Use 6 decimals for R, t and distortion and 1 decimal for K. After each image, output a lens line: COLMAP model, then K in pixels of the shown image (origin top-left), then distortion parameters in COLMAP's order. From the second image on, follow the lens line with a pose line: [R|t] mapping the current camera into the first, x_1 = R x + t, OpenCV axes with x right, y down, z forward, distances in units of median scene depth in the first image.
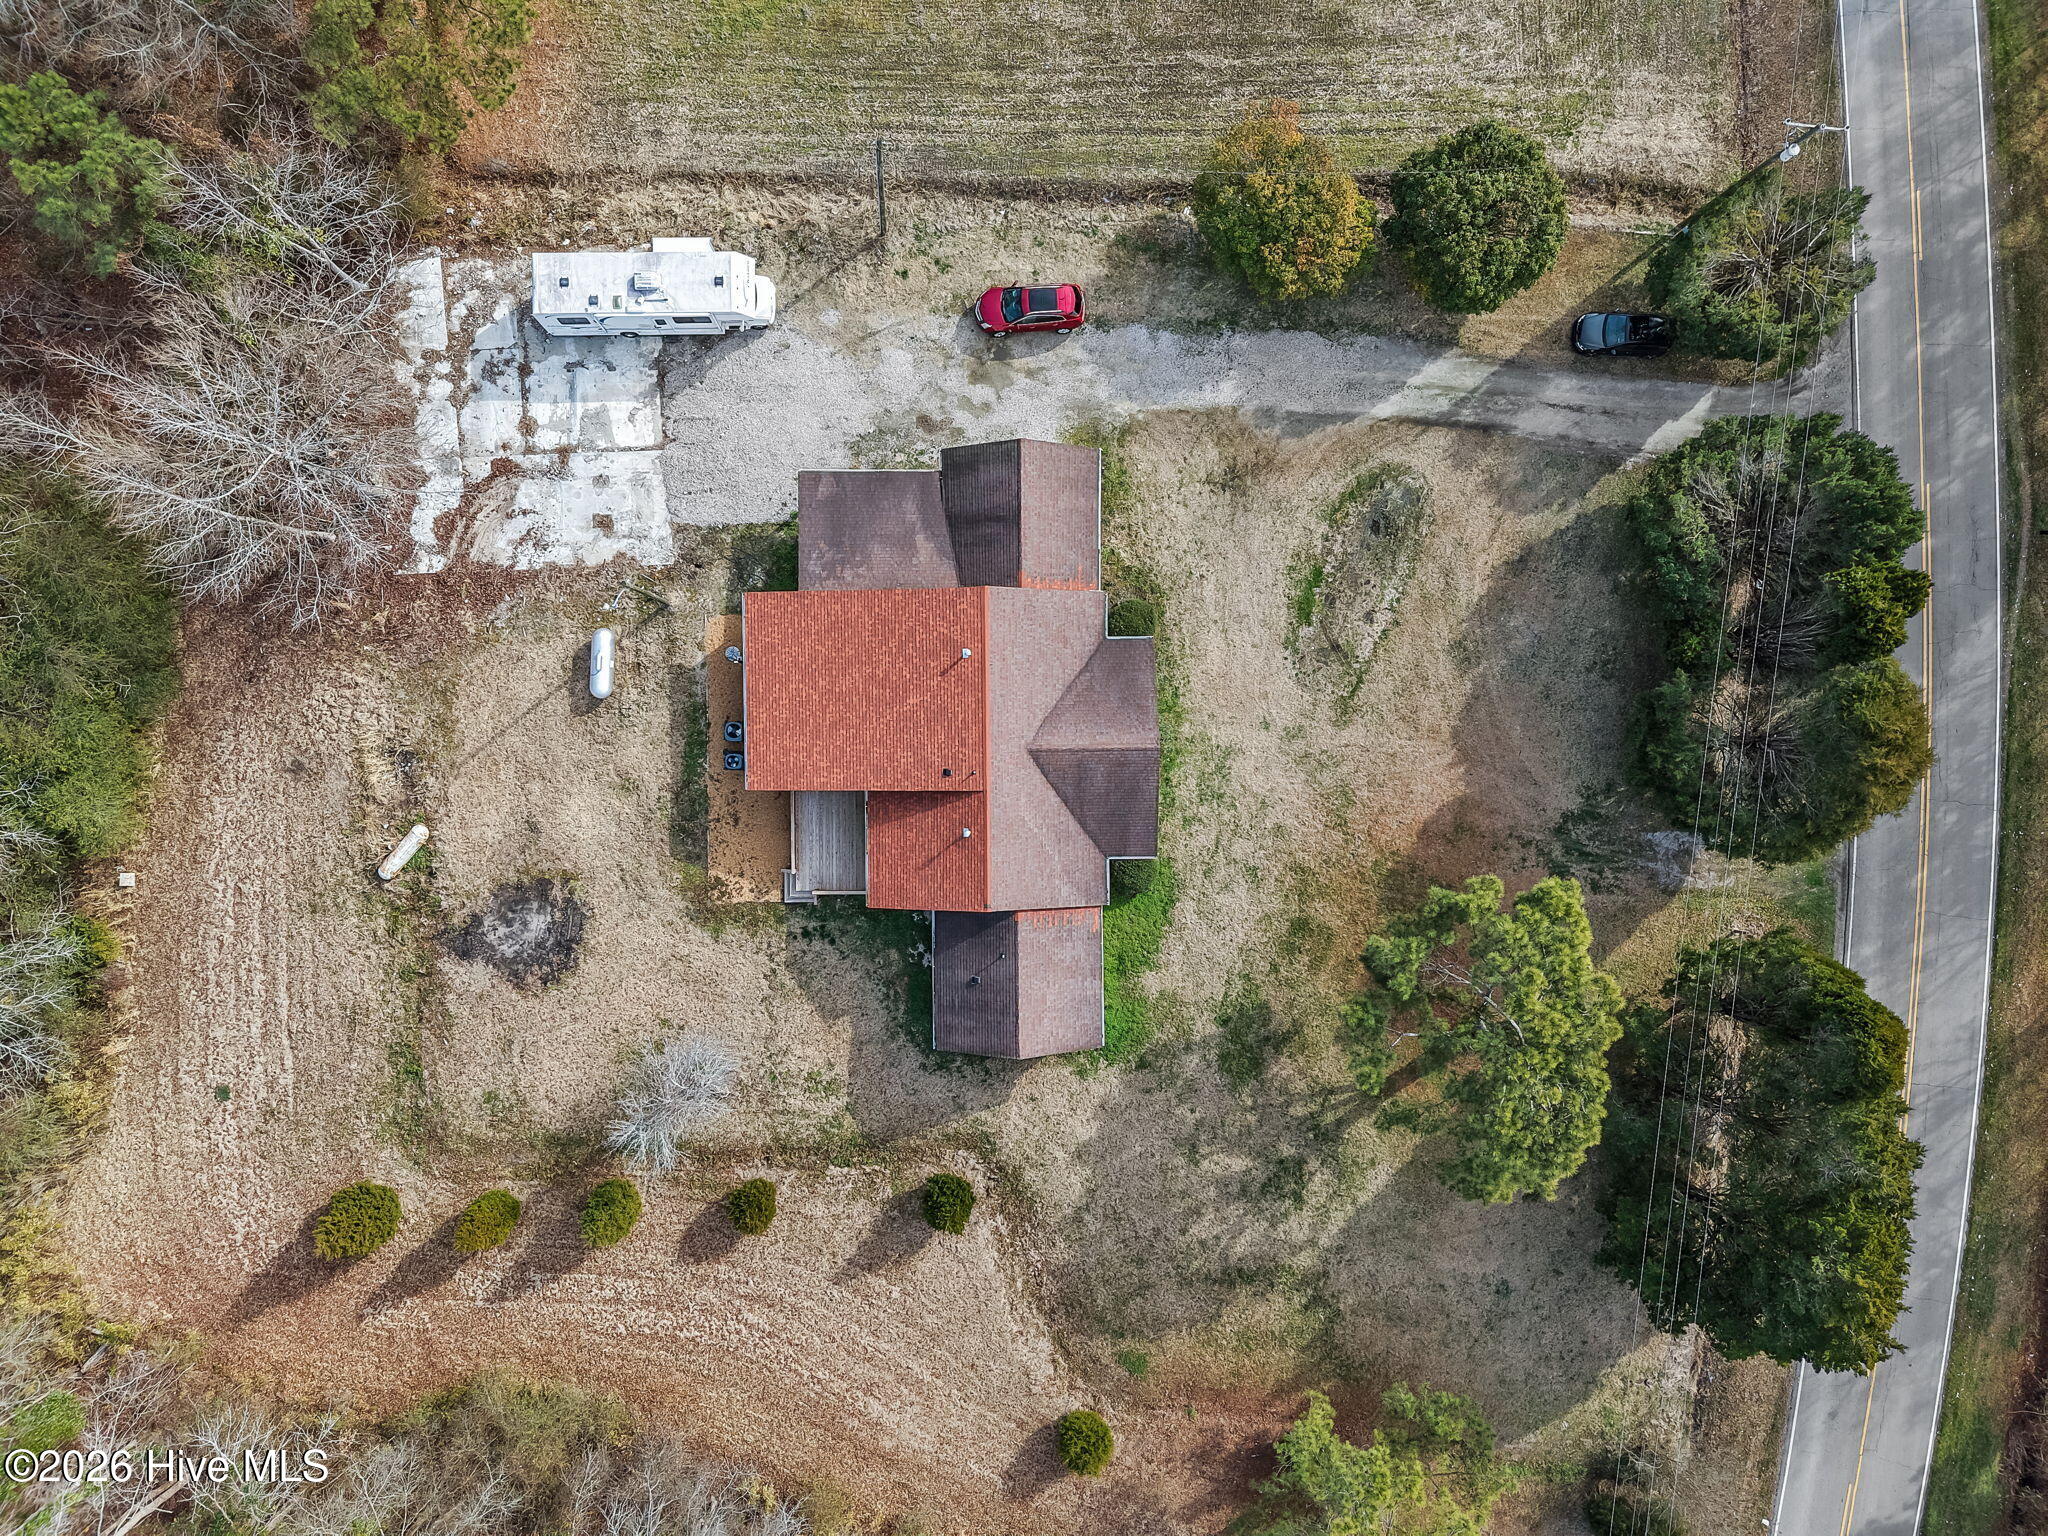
lens RADIAL K [[1369.1, 0, 1013.0], [0, 1369.1, 771.3], [0, 0, 1]] dist [0.020850, -0.018133]
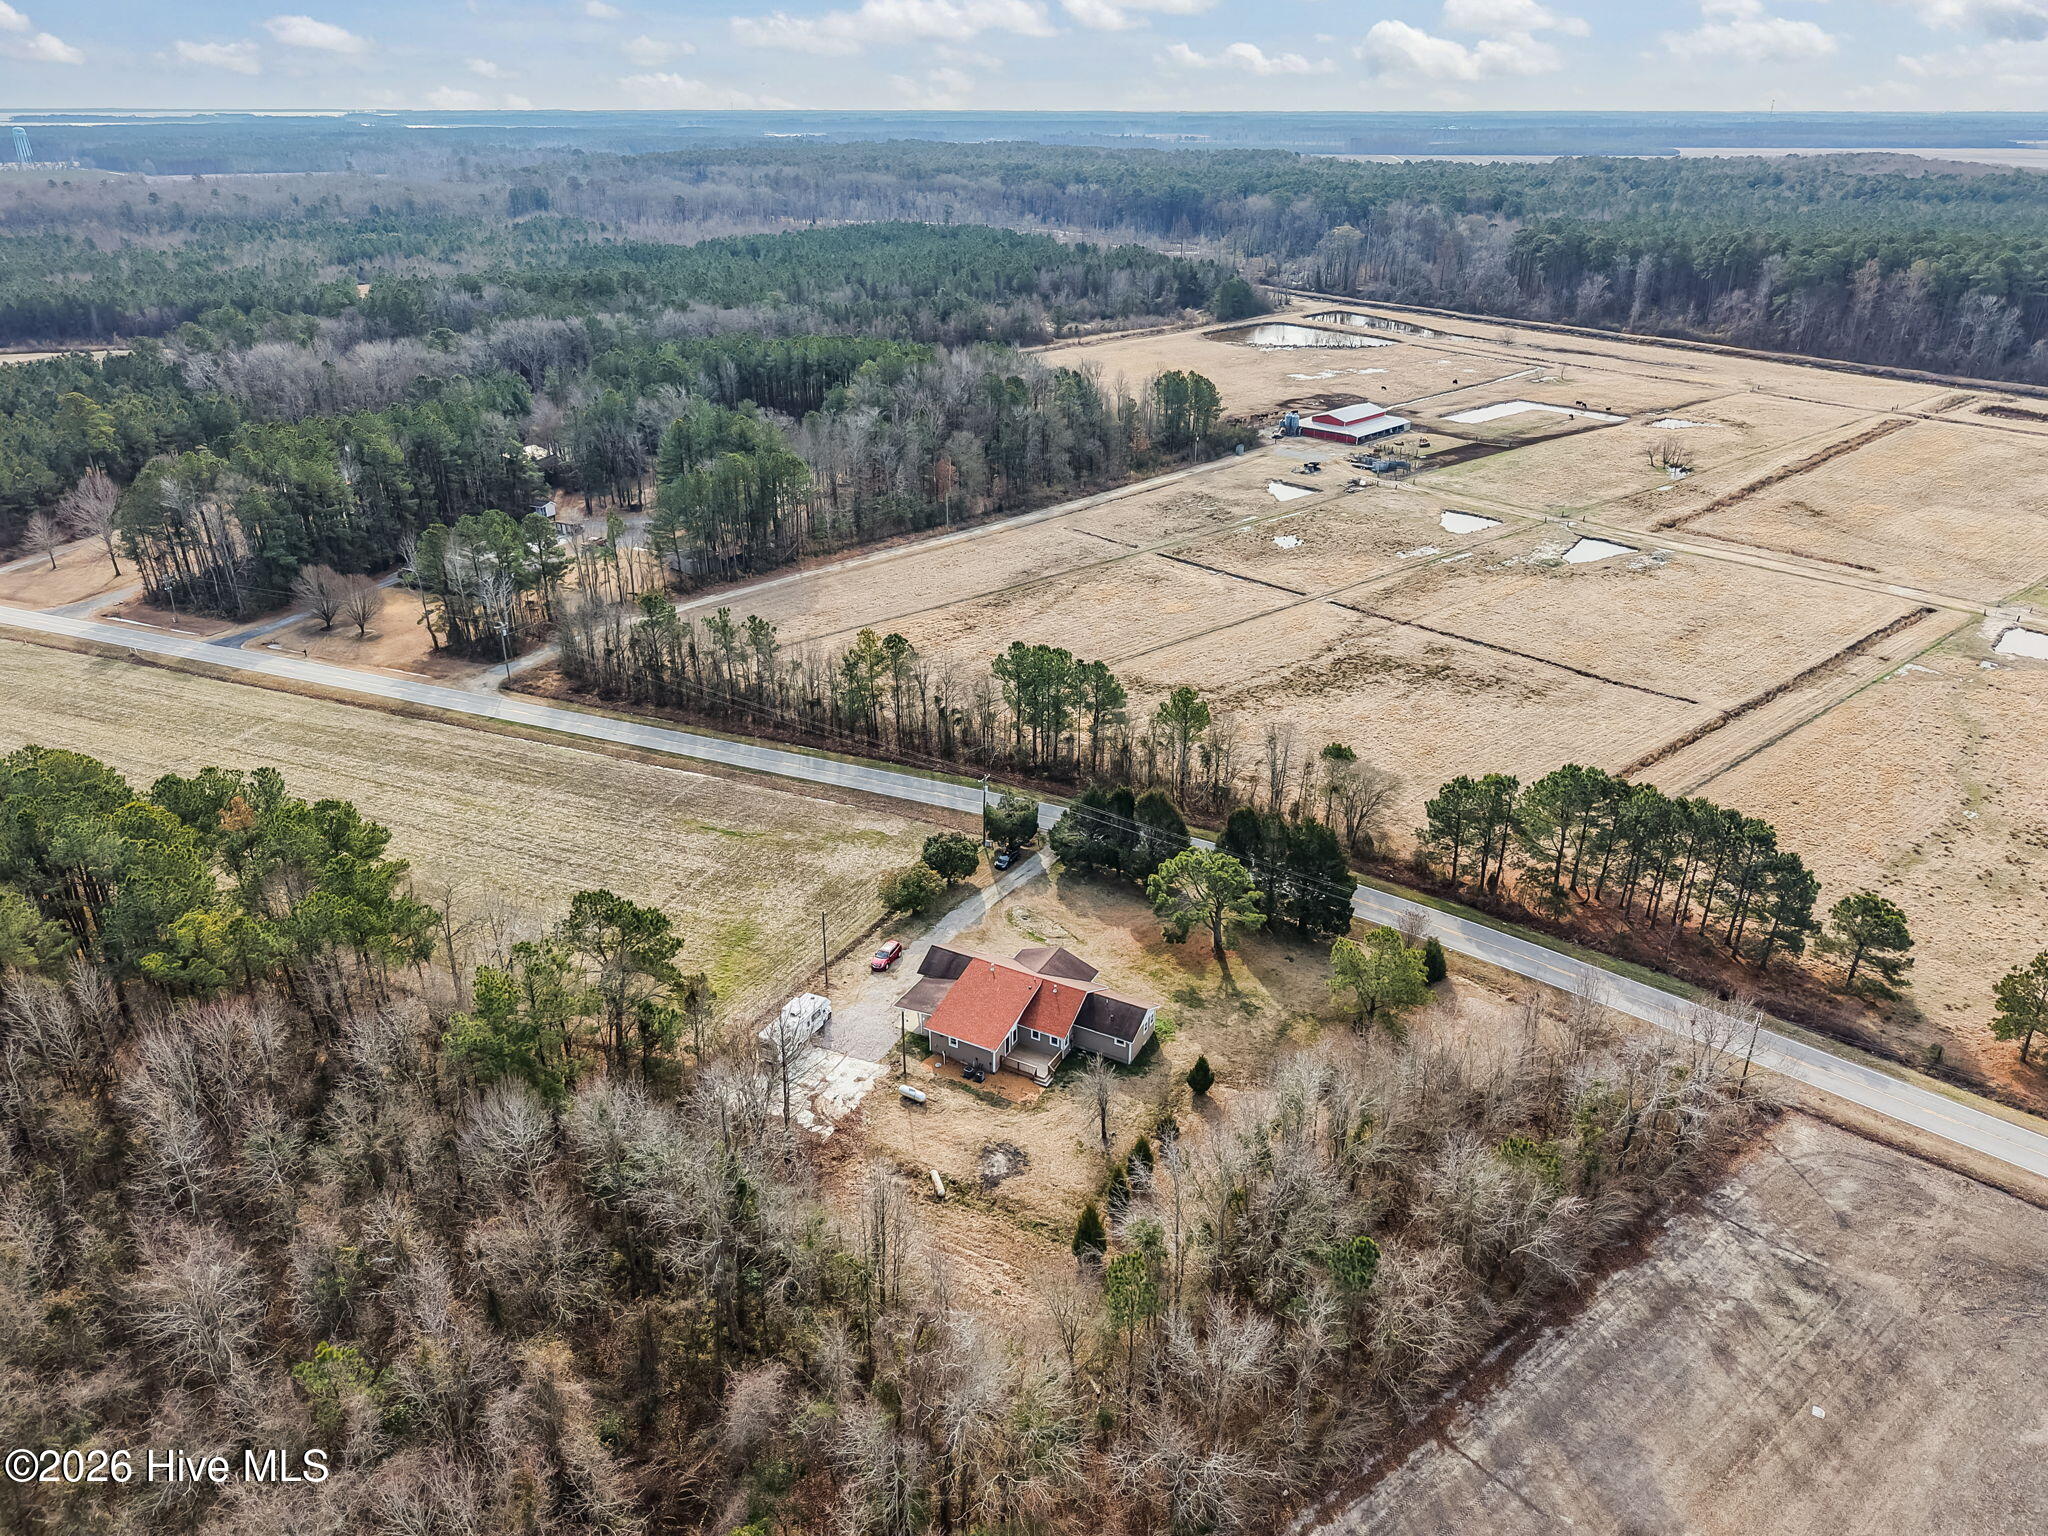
lens RADIAL K [[1407.4, 0, 1046.4], [0, 1407.4, 769.9], [0, 0, 1]] dist [0.010033, 0.001385]
pose [[0.464680, -0.401311, 0.789317, -1.750885], [0.885168, 0.186931, -0.426068, 0.965129], [0.023438, 0.896664, 0.442091, -0.457179]]
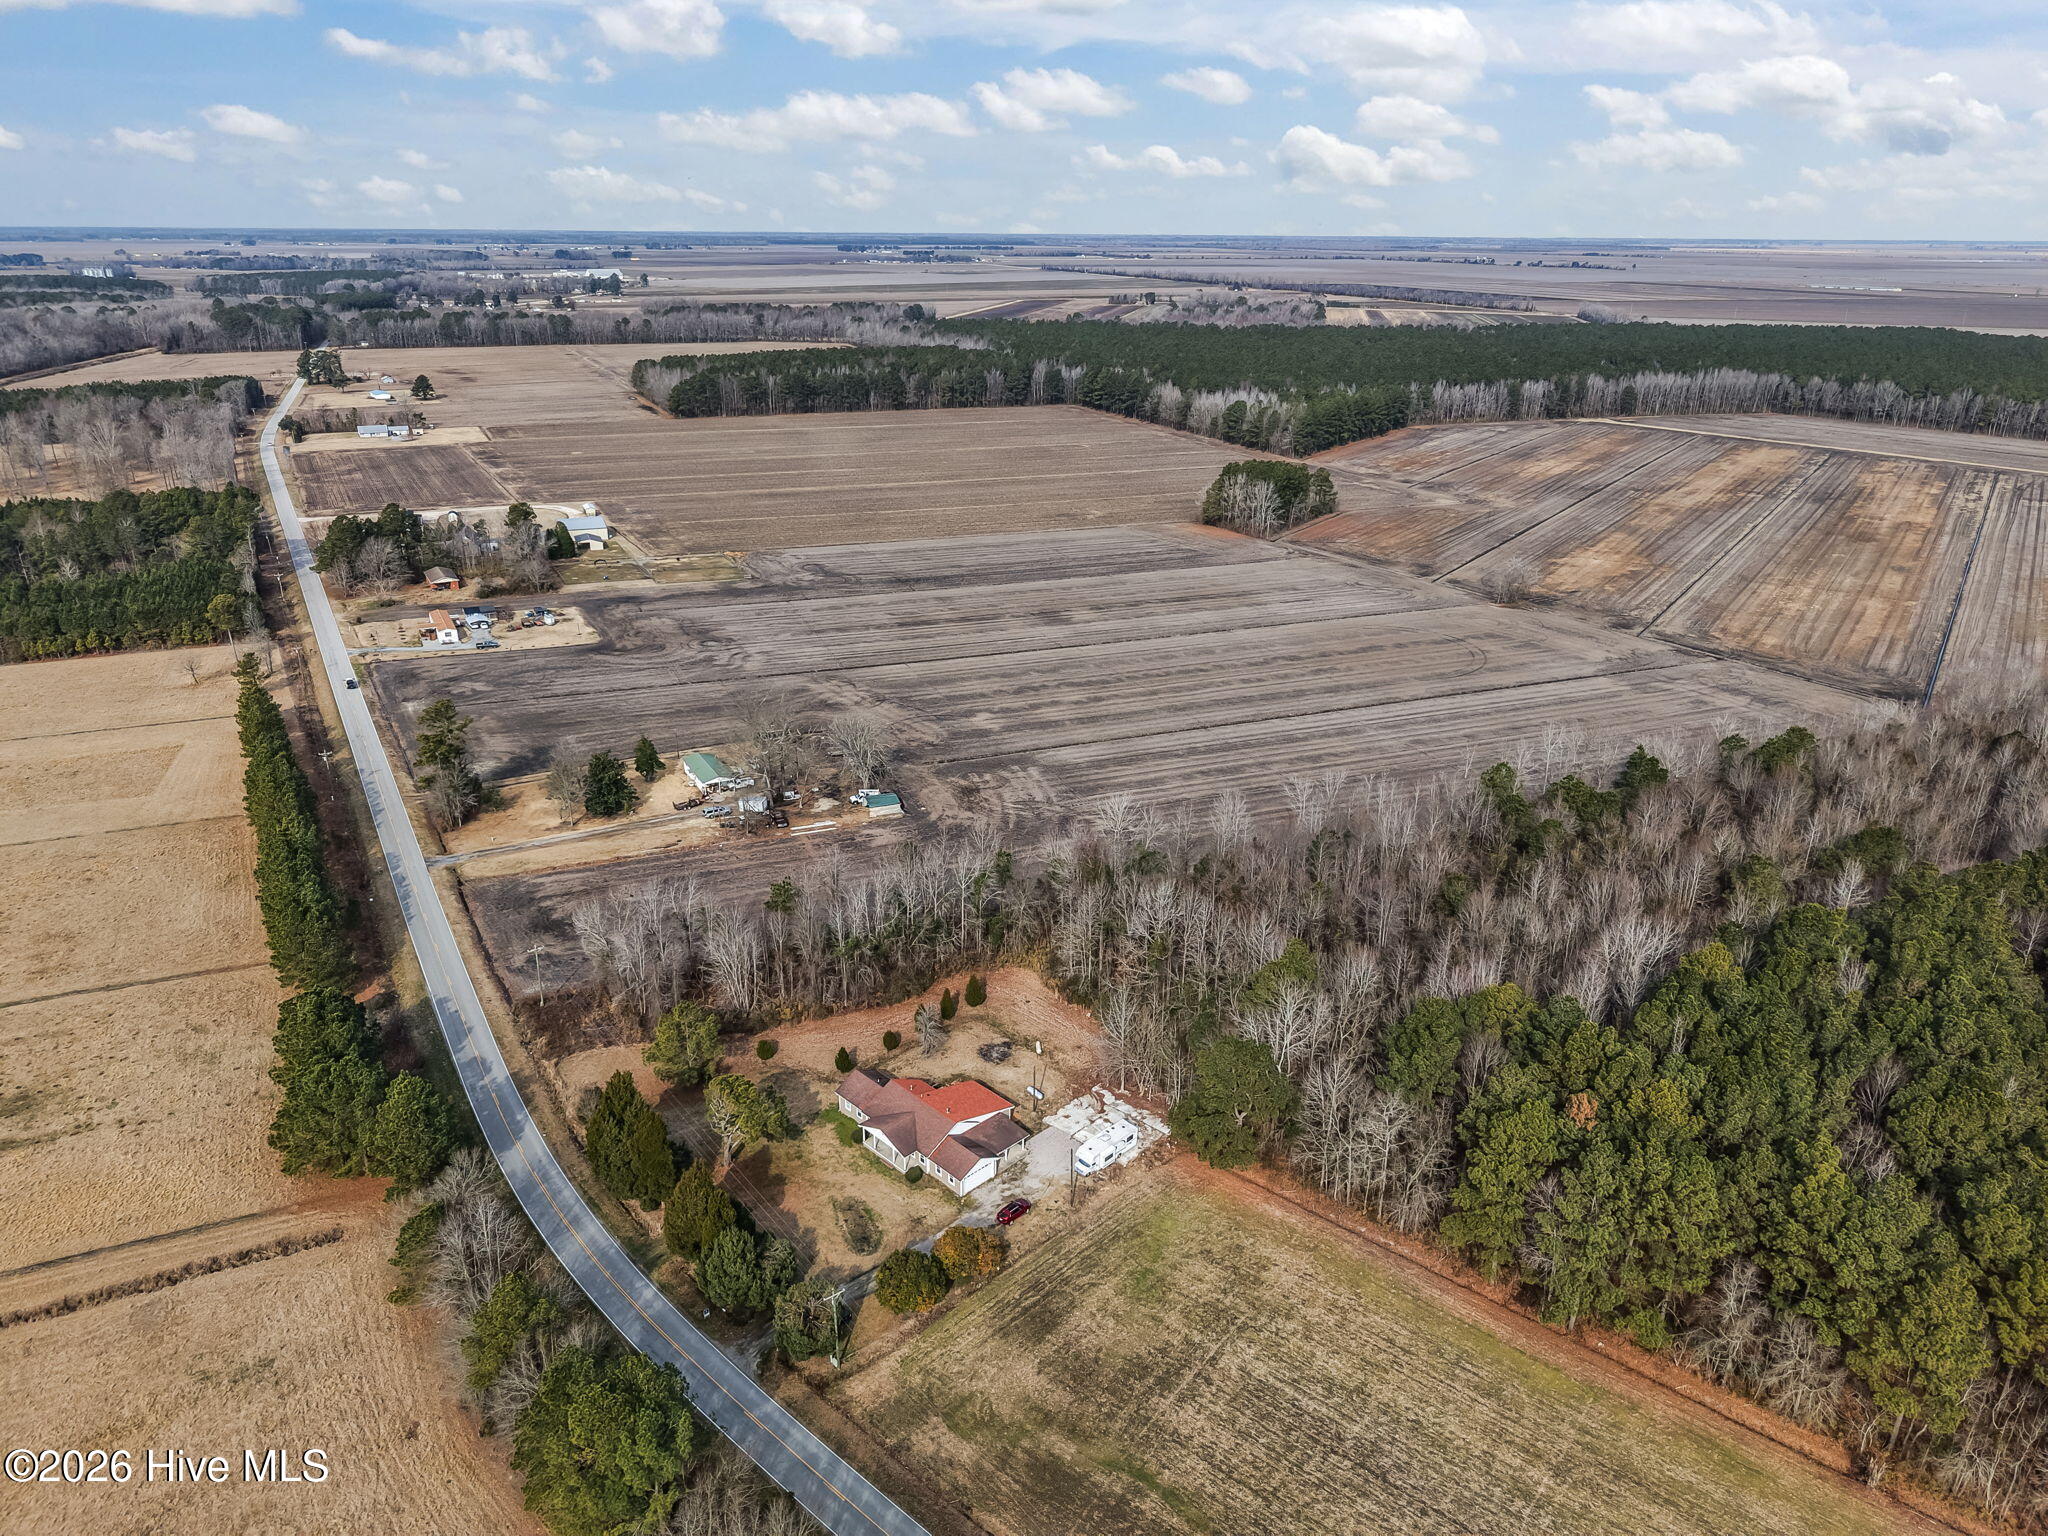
lens RADIAL K [[1369.1, 0, 1013.0], [0, 1369.1, 771.3], [0, 0, 1]] dist [0.020850, -0.018133]
pose [[-0.727203, 0.220638, -0.649995, 1.606301], [-0.685263, -0.288359, 0.668778, -1.916450], [-0.039874, 0.931755, 0.360890, -0.820327]]
